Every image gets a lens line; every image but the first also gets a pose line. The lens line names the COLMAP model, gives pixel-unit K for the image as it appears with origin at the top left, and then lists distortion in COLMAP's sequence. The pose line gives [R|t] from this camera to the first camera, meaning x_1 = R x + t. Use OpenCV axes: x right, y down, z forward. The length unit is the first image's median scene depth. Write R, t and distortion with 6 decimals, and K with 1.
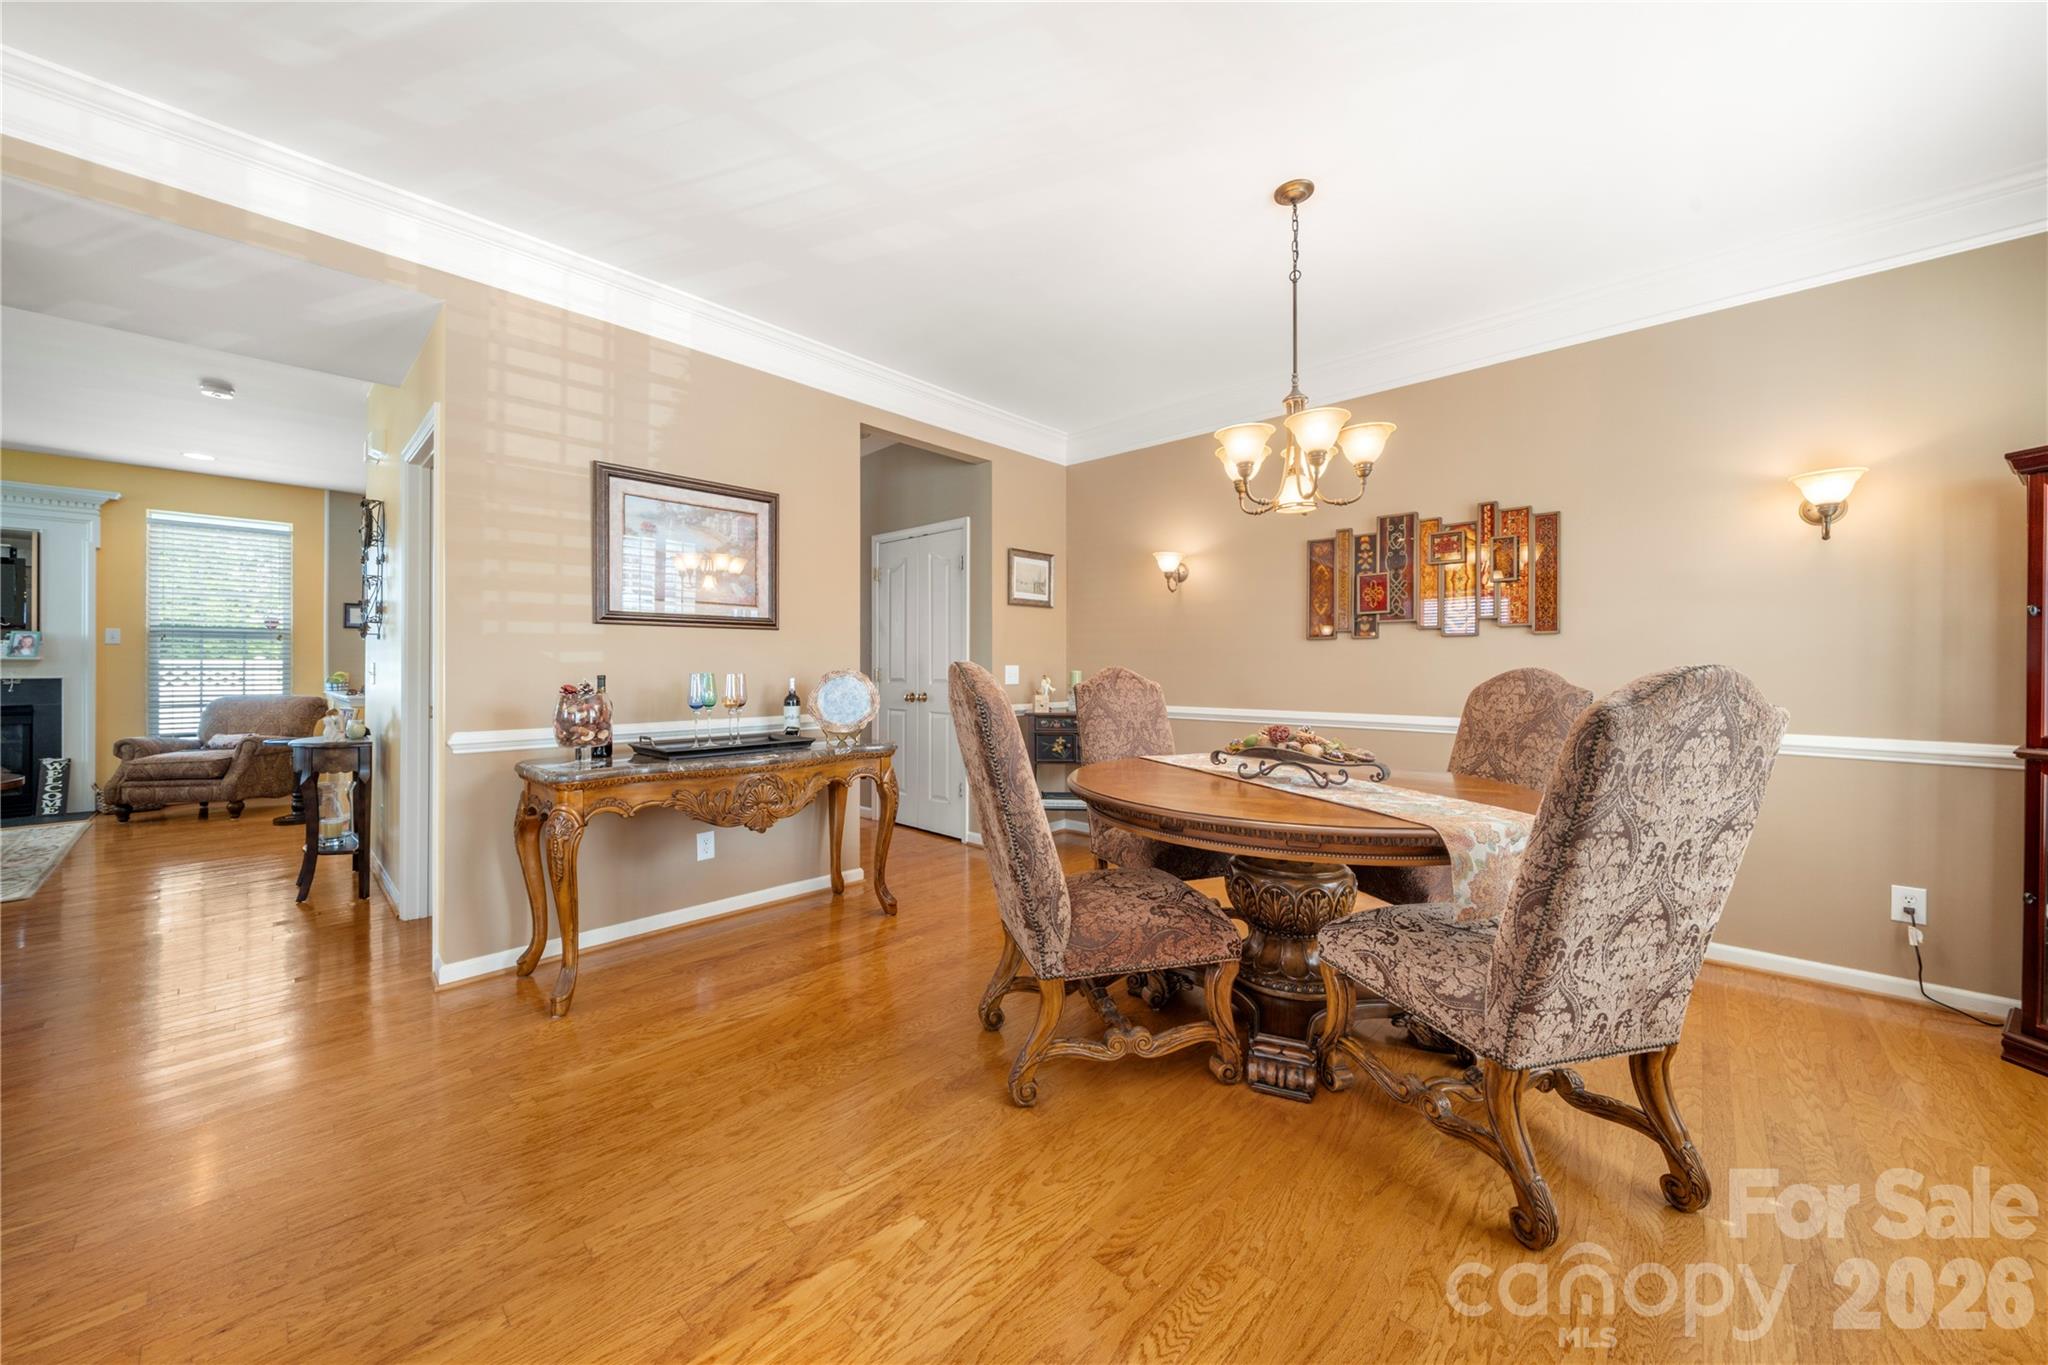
lens RADIAL K [[701.4, 0, 994.7], [0, 701.4, 667.7], [0, 0, 1]] dist [-0.005014, -0.000122]
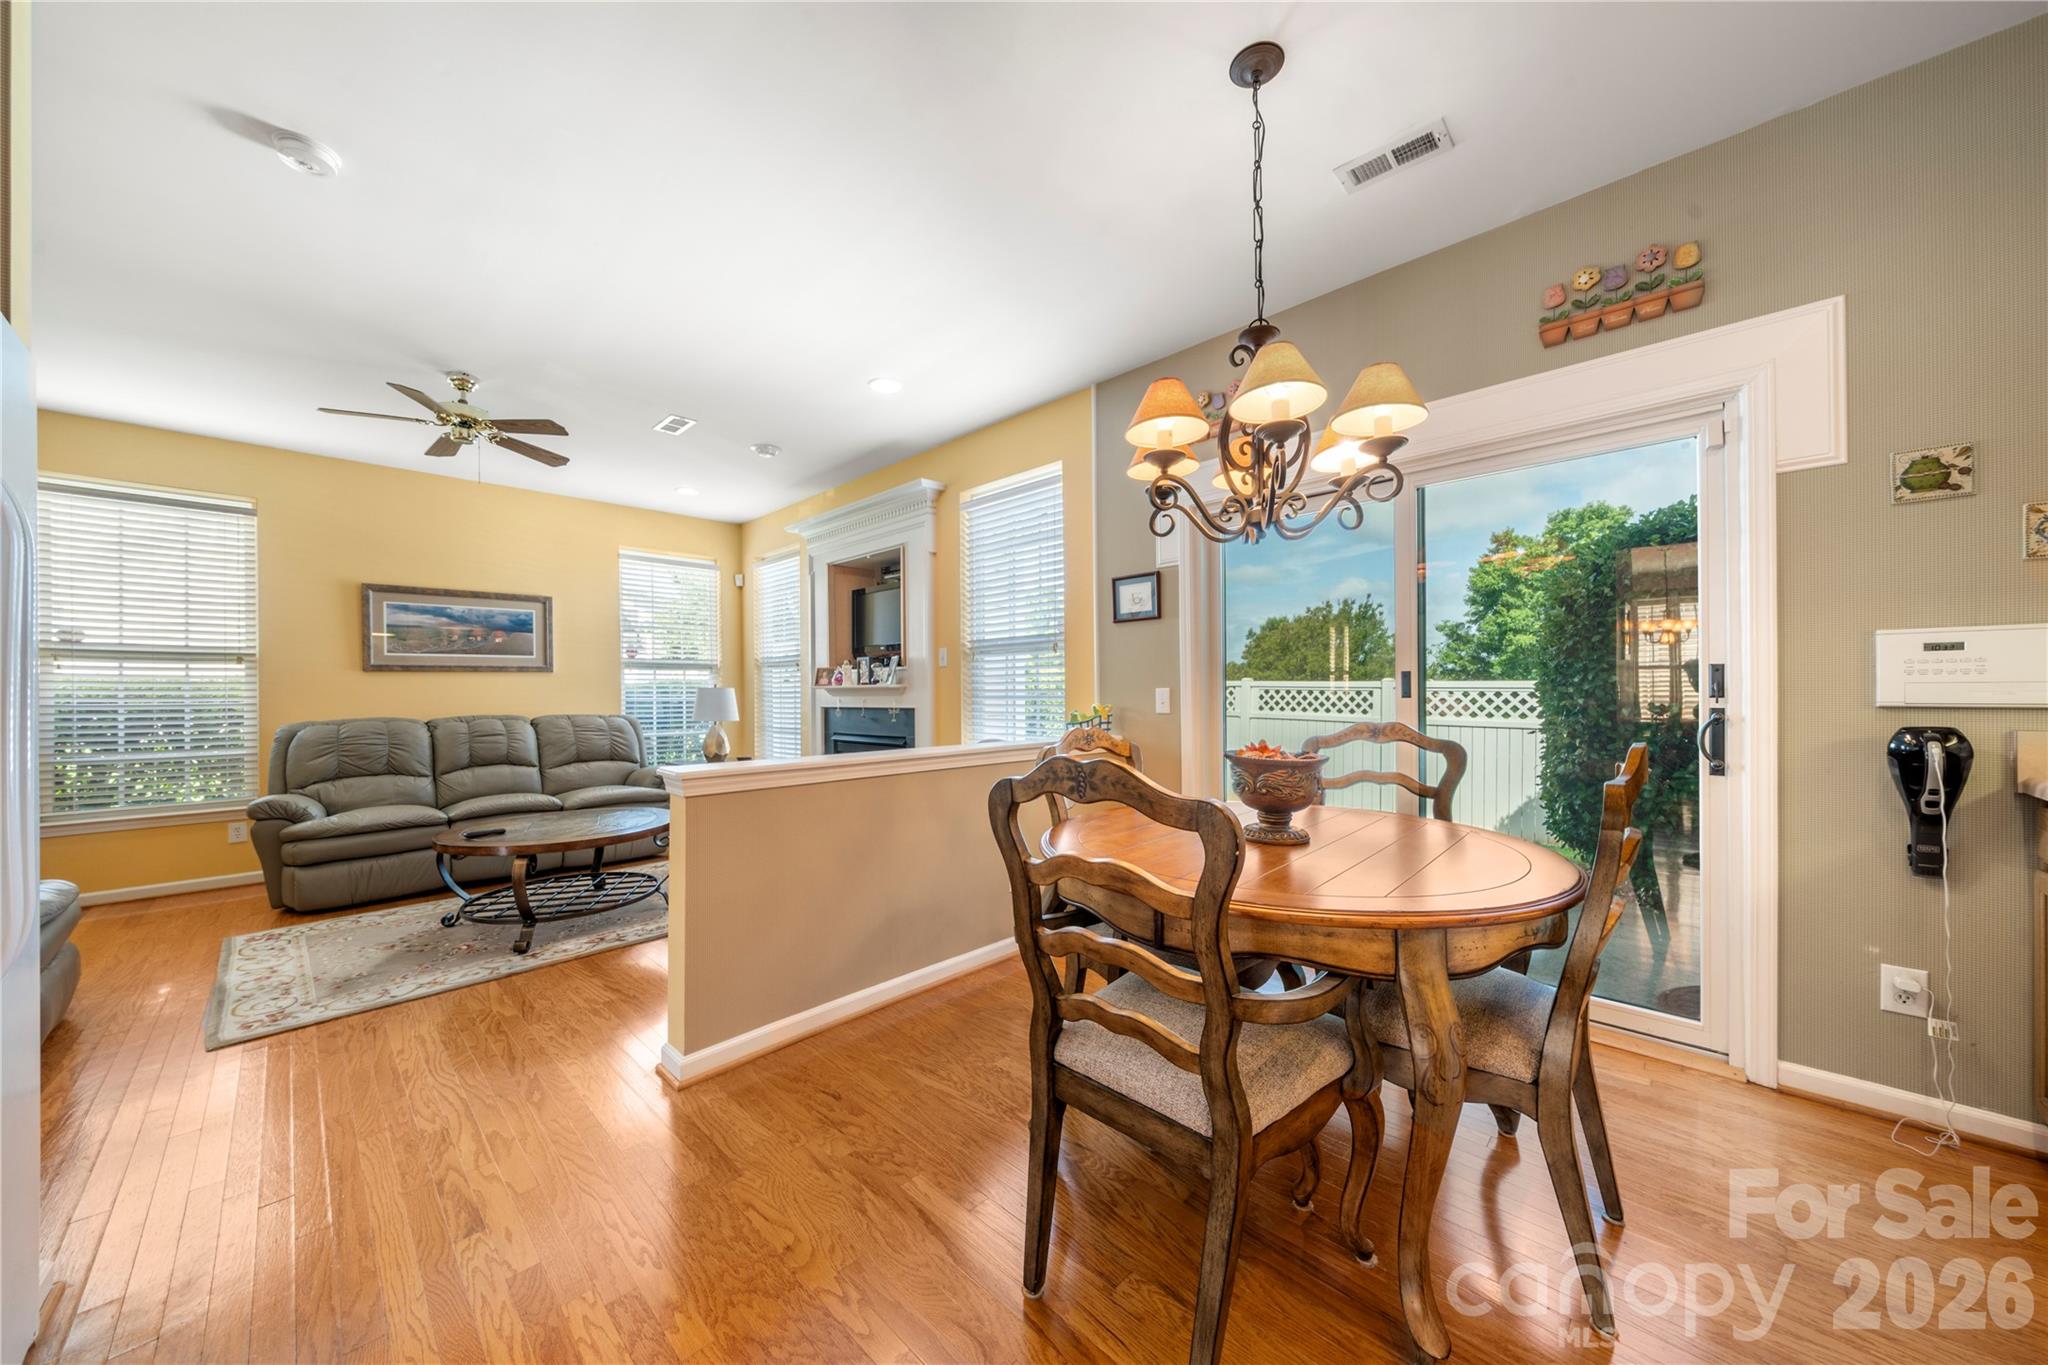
lens RADIAL K [[701.4, 0, 1033.0], [0, 701.4, 686.0], [0, 0, 1]] dist [-0.005014, -0.000122]
pose [[0.011302, -0.011607, -0.999869, -0.755431], [0.009776, 0.999886, -0.011497, -0.001559], [0.999888, -0.009645, 0.011414, 1.874771]]
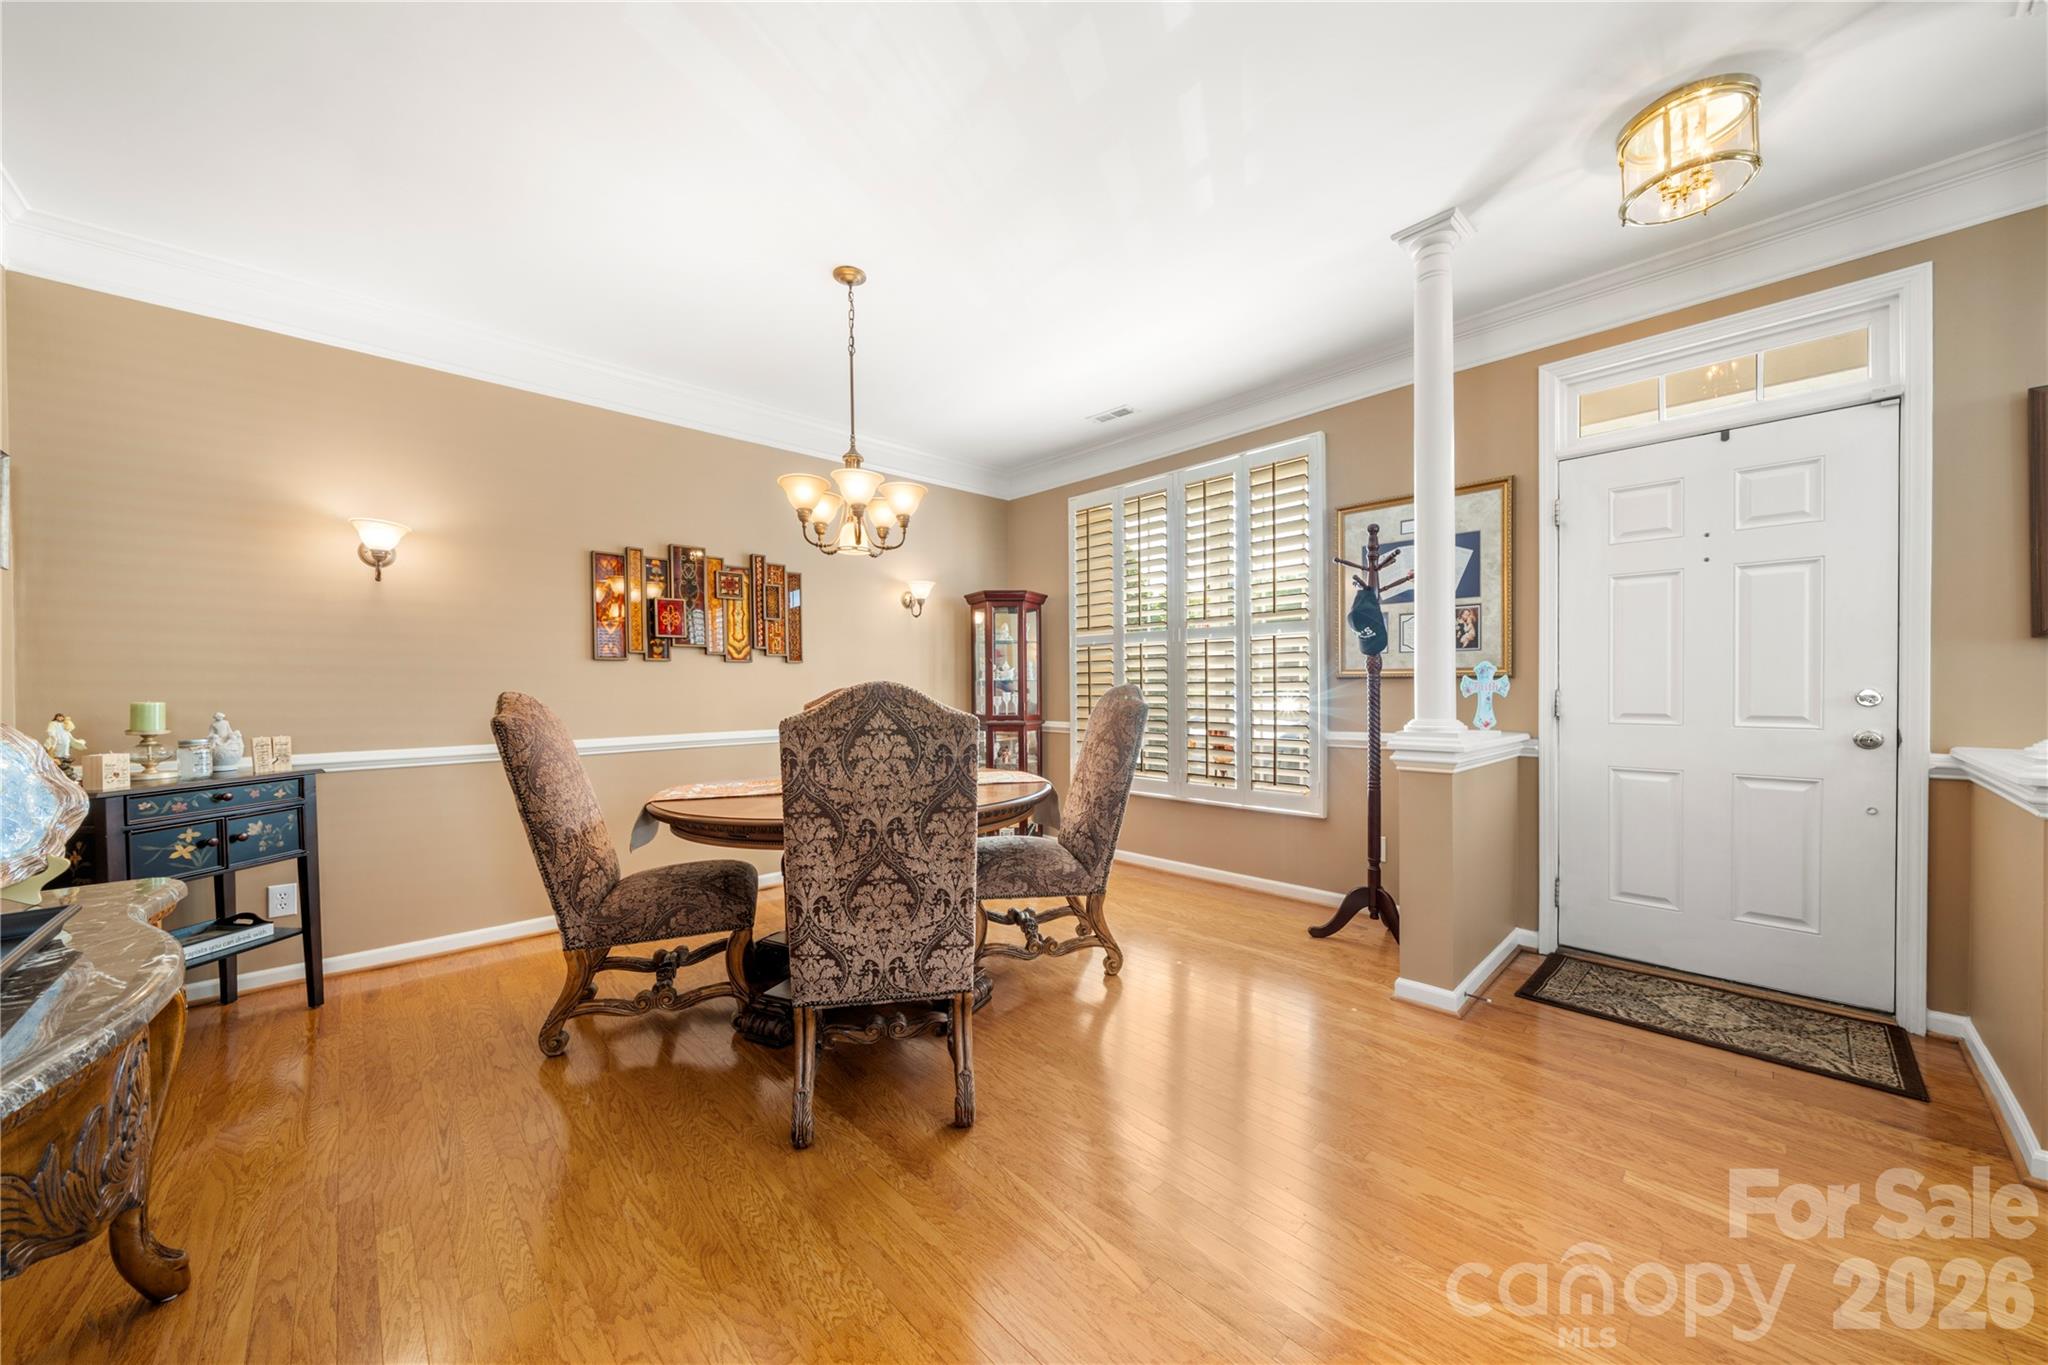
lens RADIAL K [[701.4, 0, 1049.7], [0, 701.4, 693.2], [0, 0, 1]] dist [-0.005014, -0.000122]
pose [[0.014388, -0.012022, 0.999824, -0.489452], [0.011414, 0.999865, 0.011858, -0.001078], [-0.999831, 0.011241, 0.014523, 0.440094]]
